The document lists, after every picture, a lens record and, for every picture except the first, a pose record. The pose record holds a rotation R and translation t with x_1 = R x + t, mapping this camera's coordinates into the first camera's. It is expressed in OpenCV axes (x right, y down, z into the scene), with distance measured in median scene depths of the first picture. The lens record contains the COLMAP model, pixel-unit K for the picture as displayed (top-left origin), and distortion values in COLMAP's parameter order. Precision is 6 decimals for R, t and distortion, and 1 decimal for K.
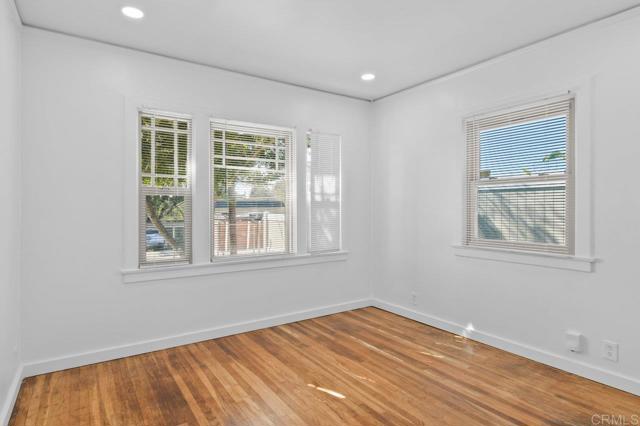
lens RADIAL K [[362.8, 0, 321.0], [0, 362.8, 209.3], [0, 0, 1]] dist [0.000491, -0.000885]
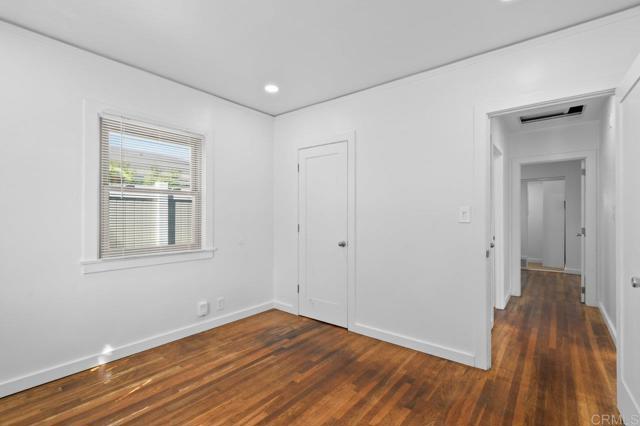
lens RADIAL K [[293.4, 0, 323.7], [0, 293.4, 215.1], [0, 0, 1]] dist [0.003053, -0.000220]
pose [[-0.310024, 0.006362, 0.950707, -0.557858], [0.006774, 0.999967, -0.004483, 0.002368], [-0.950705, 0.005051, -0.310057, 0.906774]]
